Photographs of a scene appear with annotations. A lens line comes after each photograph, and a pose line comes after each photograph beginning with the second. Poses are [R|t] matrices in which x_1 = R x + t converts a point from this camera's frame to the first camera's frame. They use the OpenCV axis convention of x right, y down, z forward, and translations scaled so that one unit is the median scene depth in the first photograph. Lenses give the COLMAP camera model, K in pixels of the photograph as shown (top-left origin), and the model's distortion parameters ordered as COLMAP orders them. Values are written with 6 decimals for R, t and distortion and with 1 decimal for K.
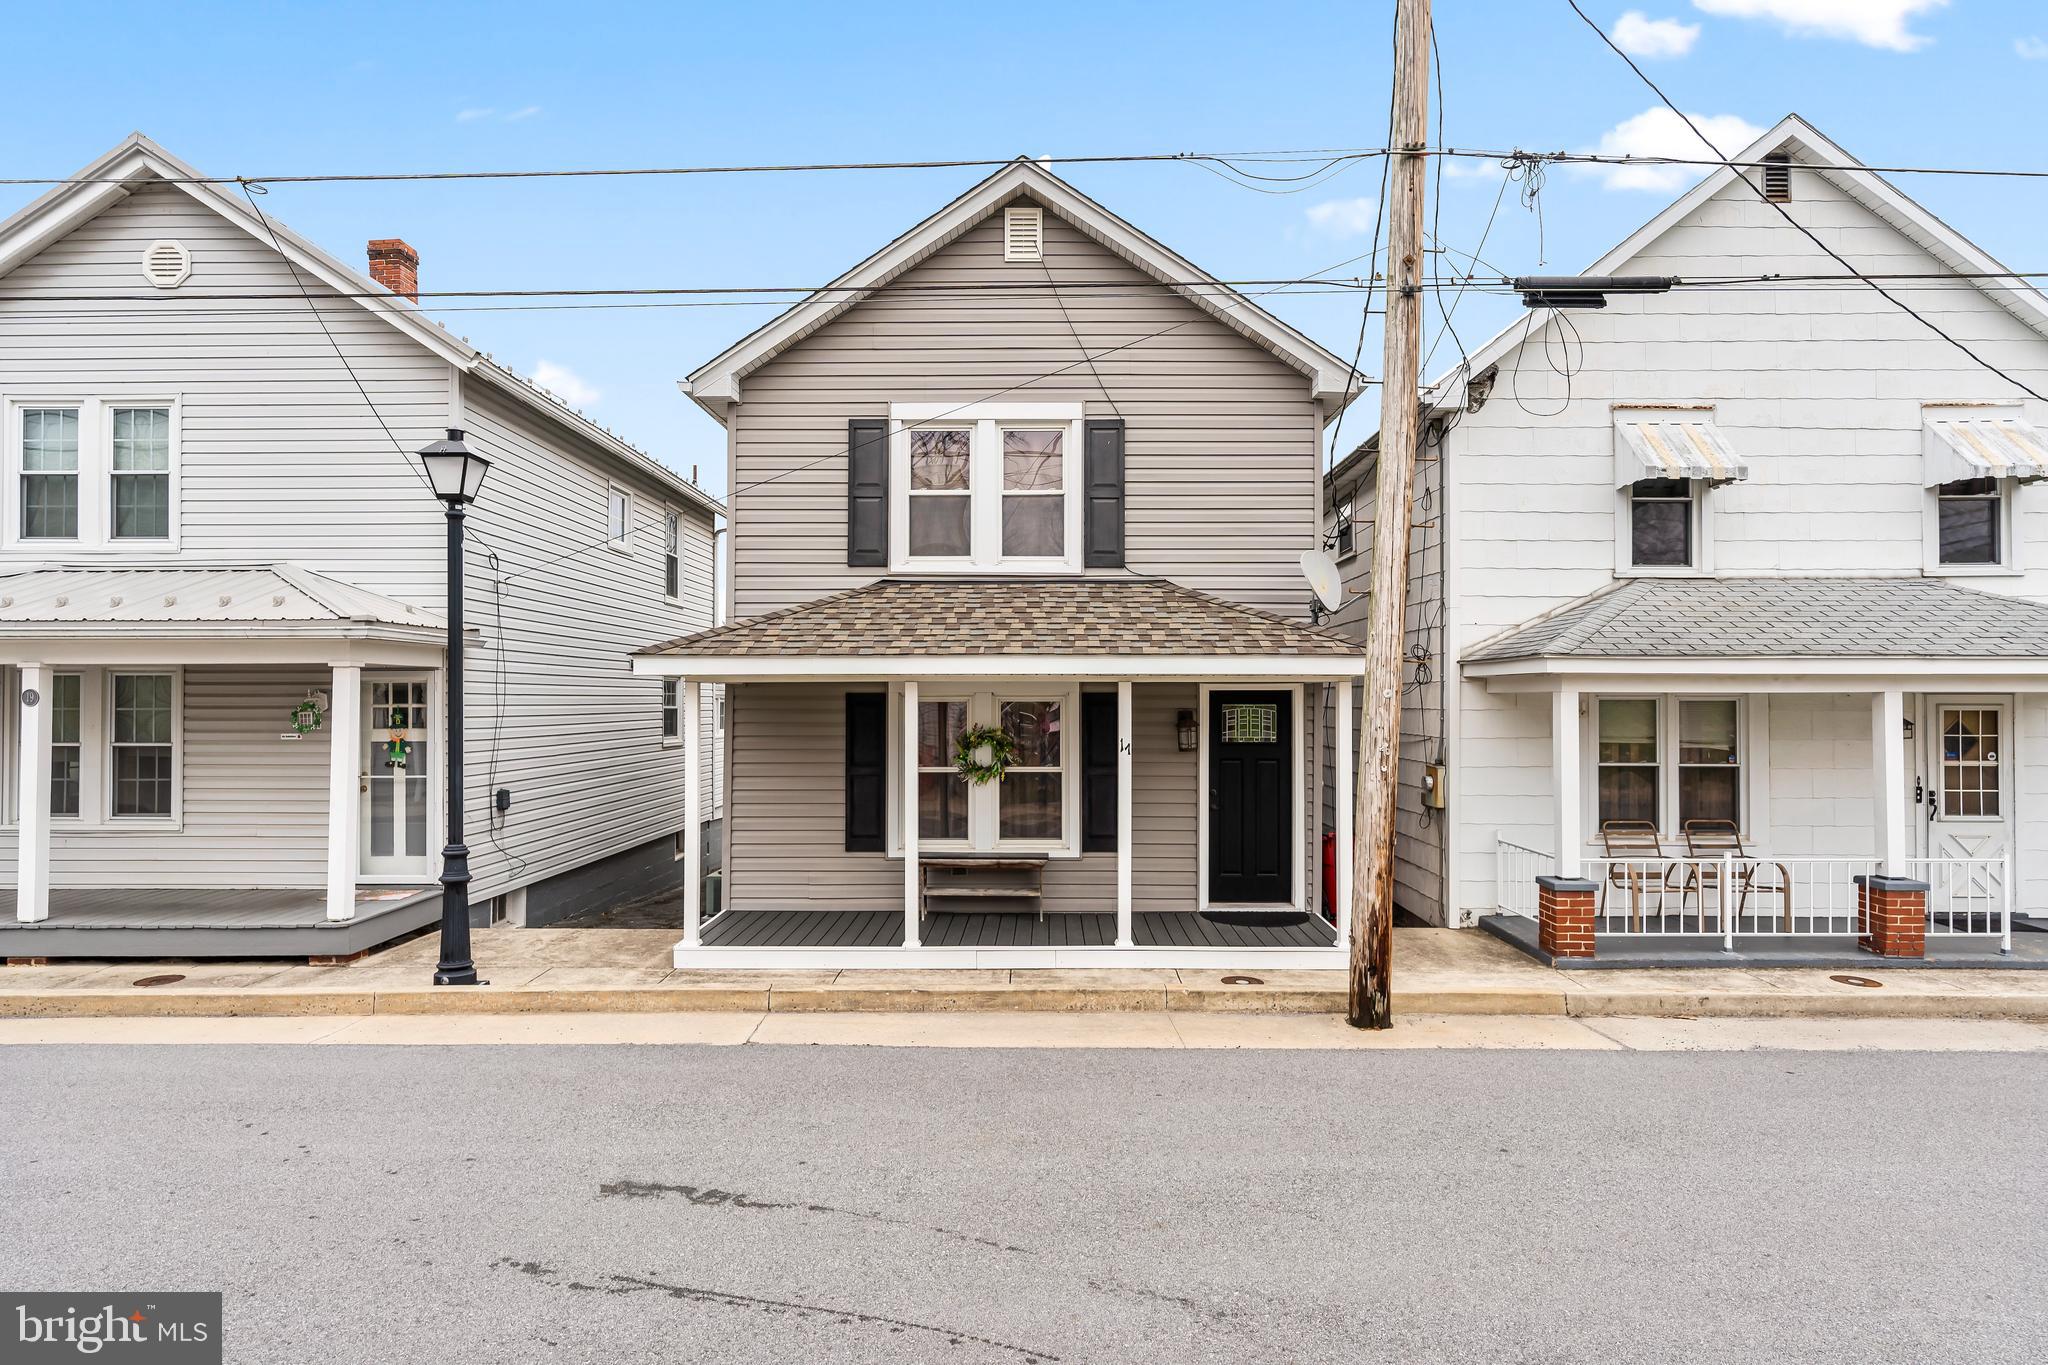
lens RADIAL K [[1143.0, 0, 1016.1], [0, 1143.0, 682.3], [0, 0, 1]] dist [-0.001321, -0.000985]
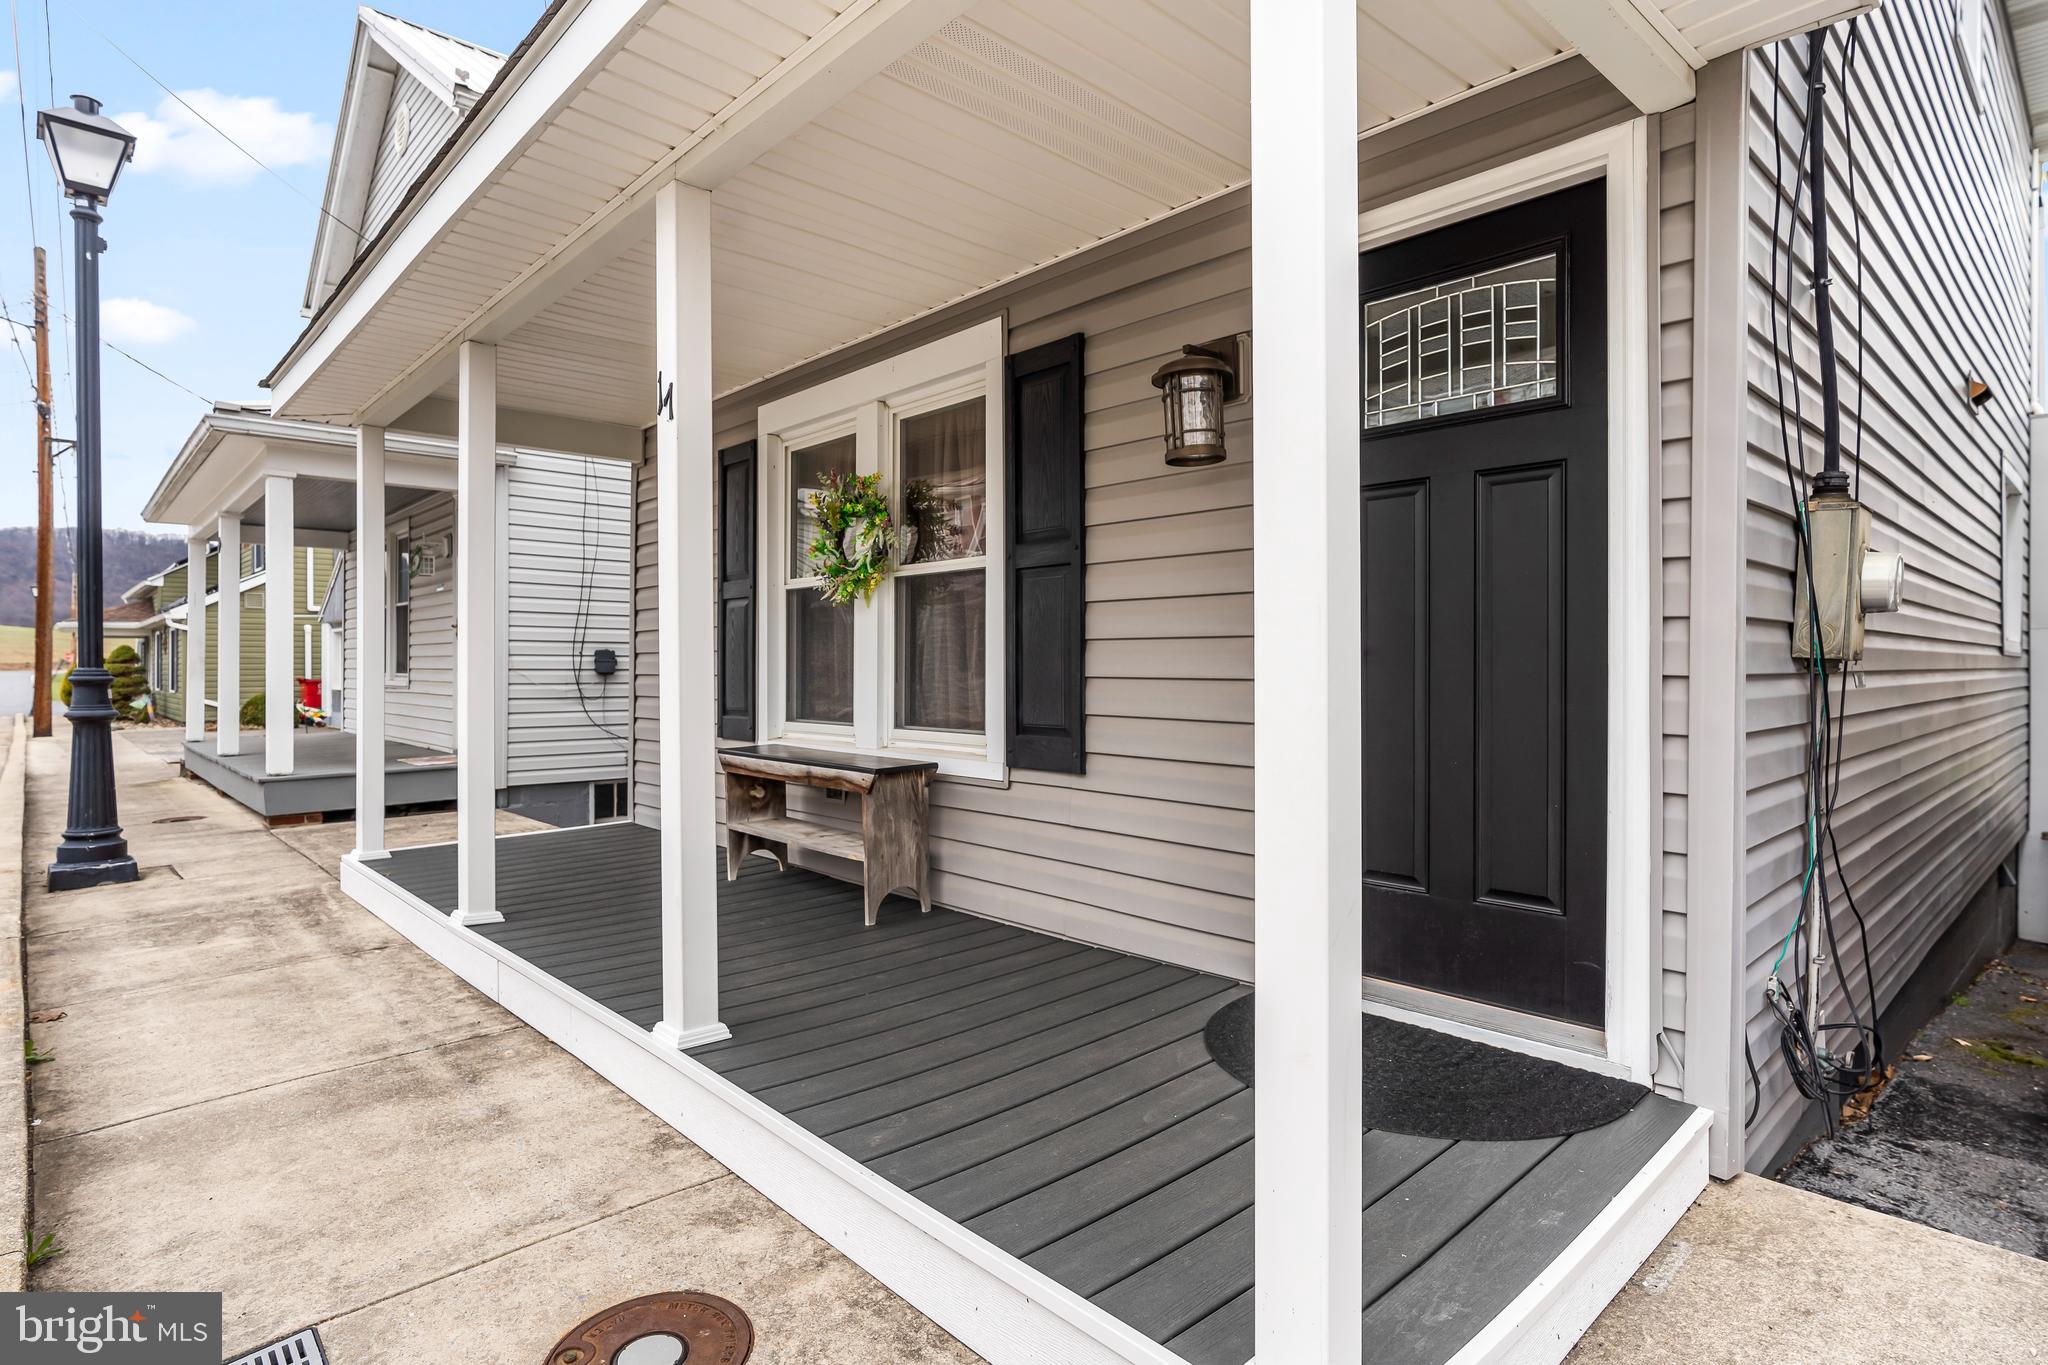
lens RADIAL K [[1045.9, 0, 1023.5], [0, 1045.9, 679.2], [0, 0, 1]] dist [-0.012445, 0.000124]
pose [[0.697640, 0.007724, -0.716407, 0.318634], [0.007212, 0.999816, 0.017803, 0.113364], [0.716413, -0.017587, 0.697455, 0.765604]]
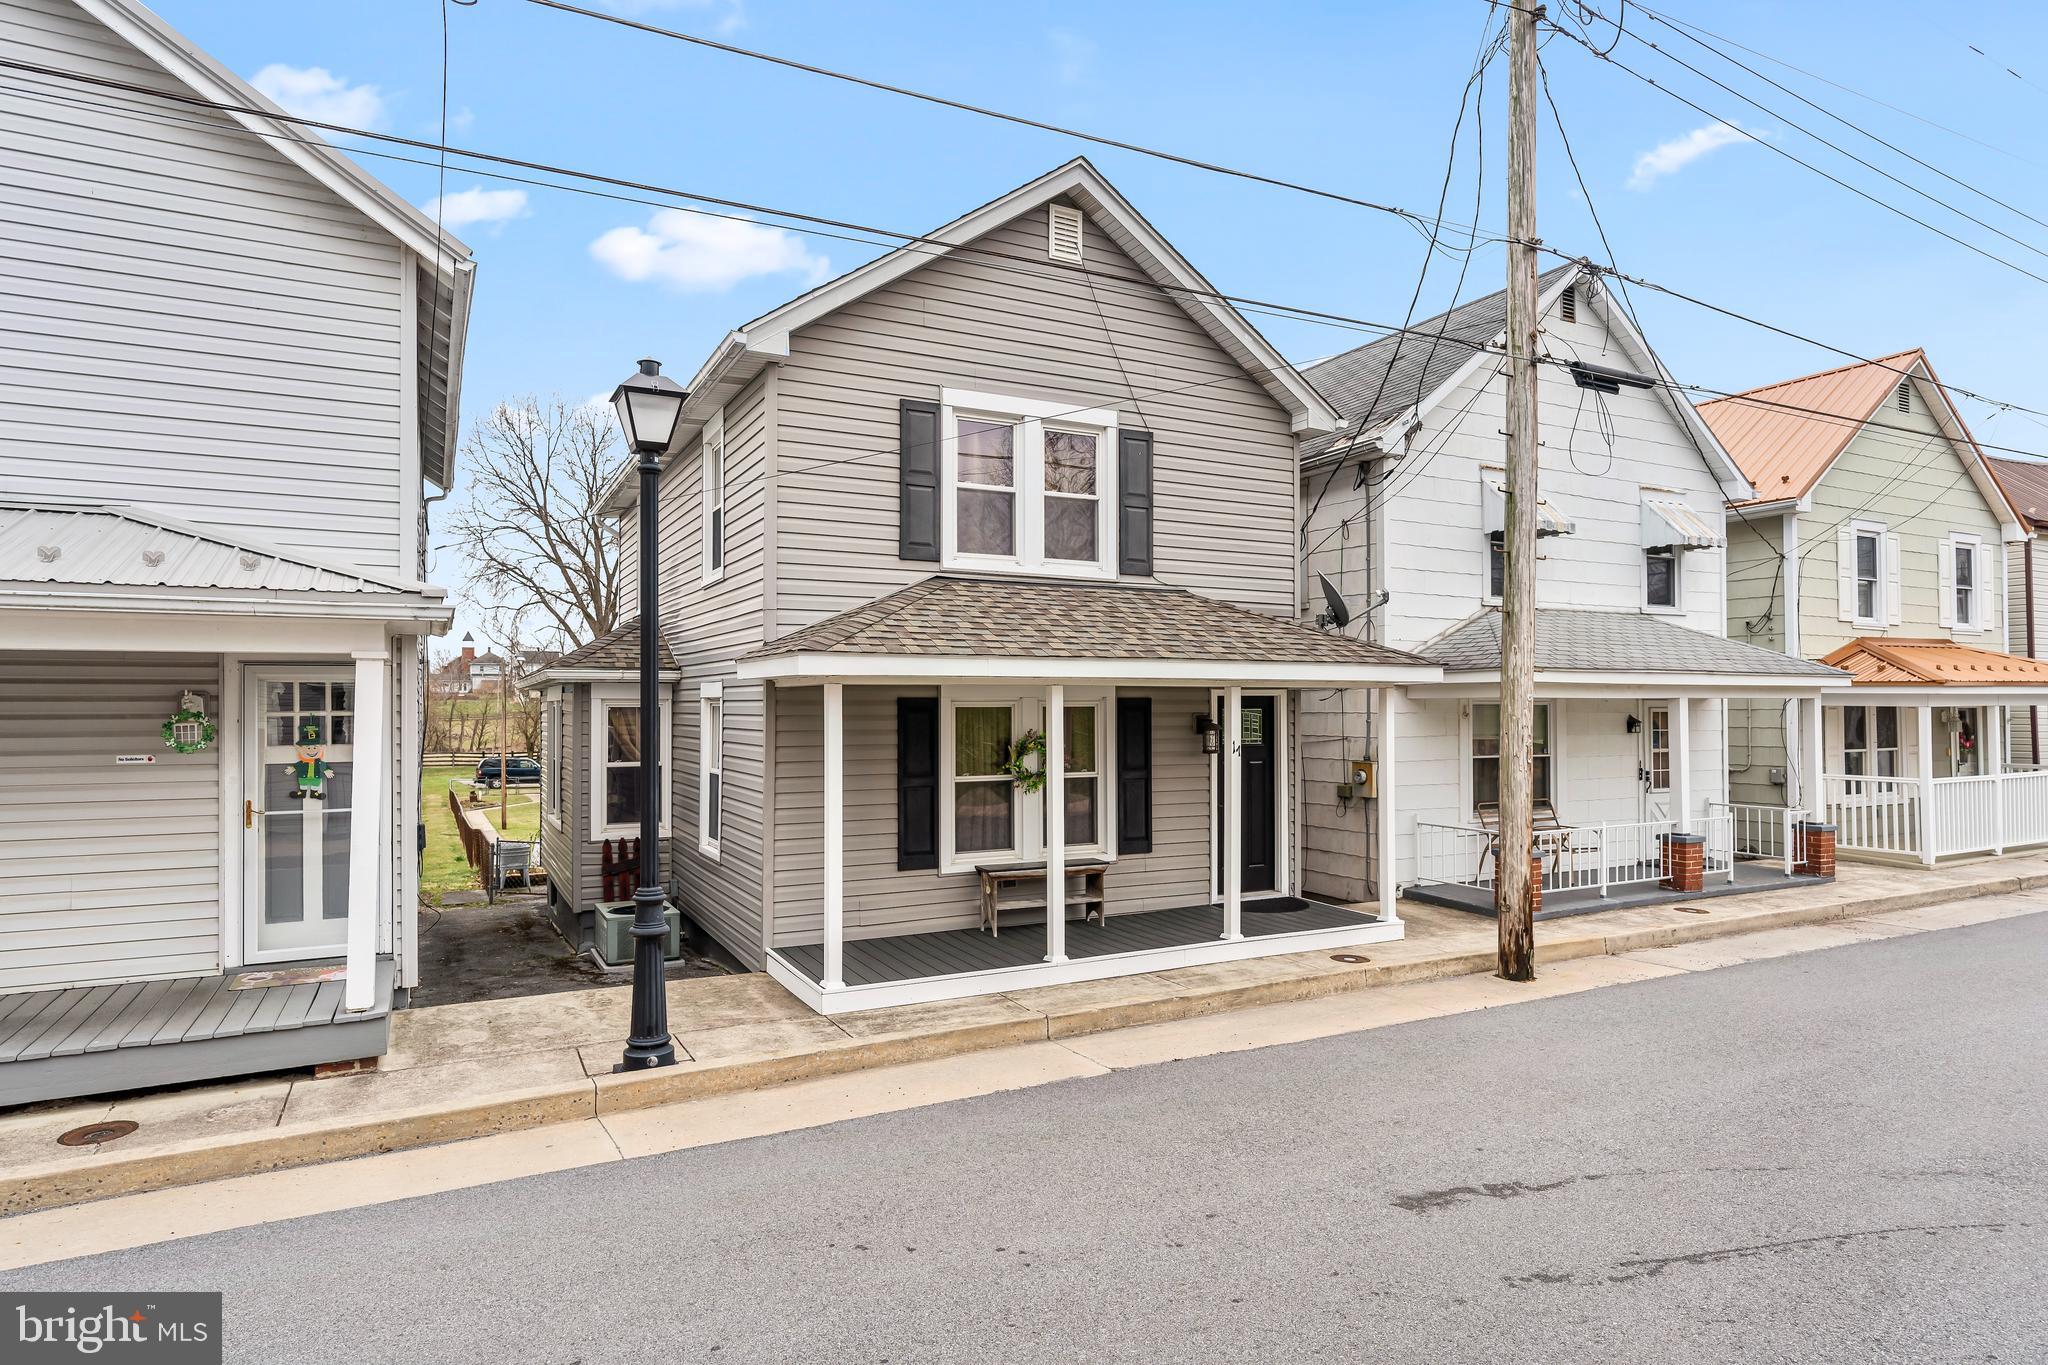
lens RADIAL K [[1166.3, 0, 1028.8], [0, 1166.3, 687.1], [0, 0, 1]] dist [-0.003100, 0.001947]
pose [[0.876992, 0.006554, 0.480461, -0.513623], [-0.004403, 0.999975, -0.005605, 0.006007], [-0.480485, 0.002801, 0.876998, 0.133957]]
